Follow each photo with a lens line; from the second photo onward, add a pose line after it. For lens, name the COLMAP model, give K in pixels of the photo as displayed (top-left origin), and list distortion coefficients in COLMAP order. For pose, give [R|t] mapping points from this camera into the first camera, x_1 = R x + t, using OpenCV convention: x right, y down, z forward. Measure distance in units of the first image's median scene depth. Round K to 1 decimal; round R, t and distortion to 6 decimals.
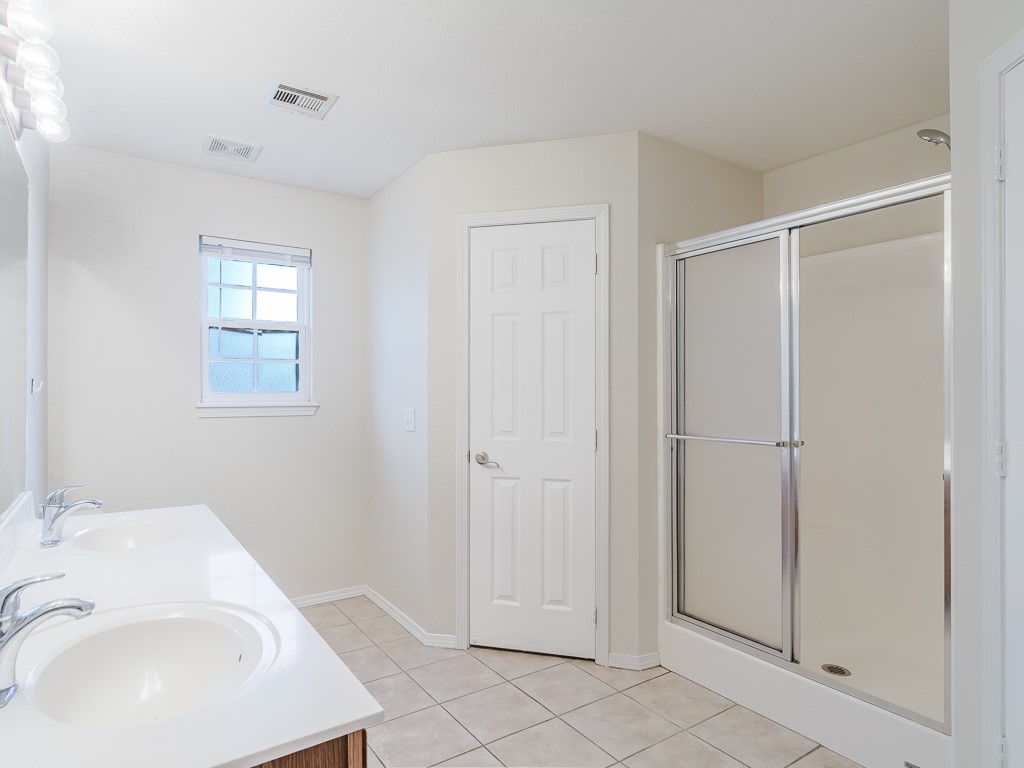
lens RADIAL K [[601.6, 0, 511.4], [0, 601.6, 381.1], [0, 0, 1]] dist [-0.006127, -0.001802]
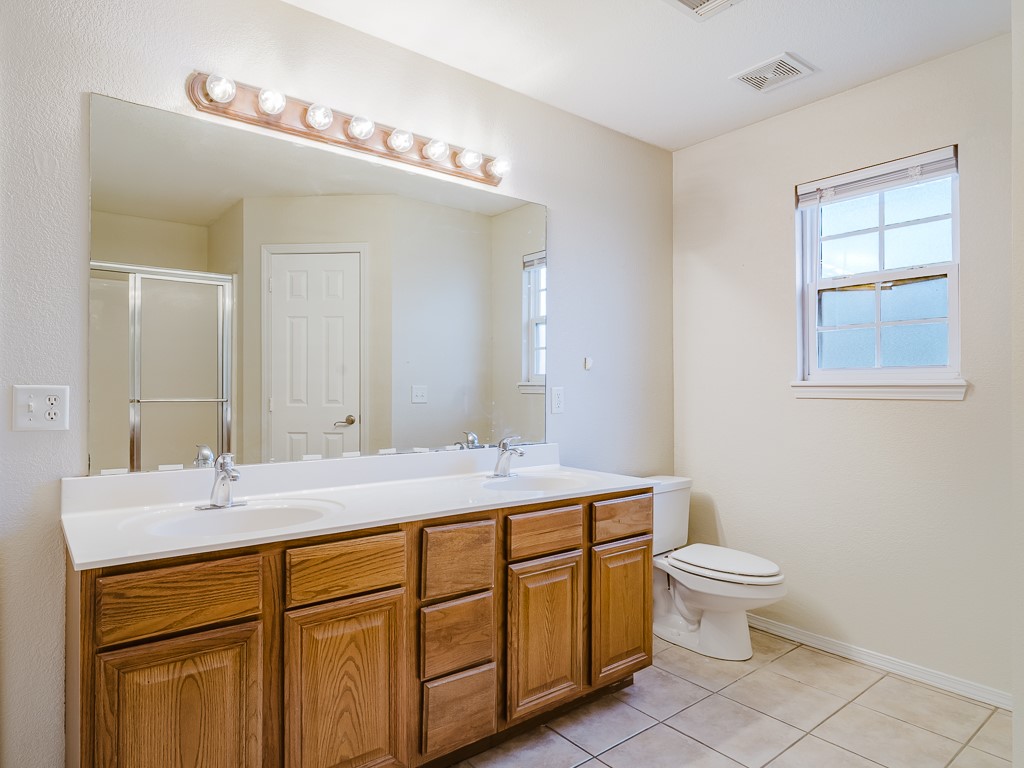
lens RADIAL K [[601.6, 0, 511.4], [0, 601.6, 381.1], [0, 0, 1]] dist [-0.006127, -0.001802]
pose [[0.067990, -0.010813, -0.997627, 0.286732], [0.022592, 0.999702, -0.009296, 0.032648], [0.997430, -0.021906, 0.068214, 0.489196]]
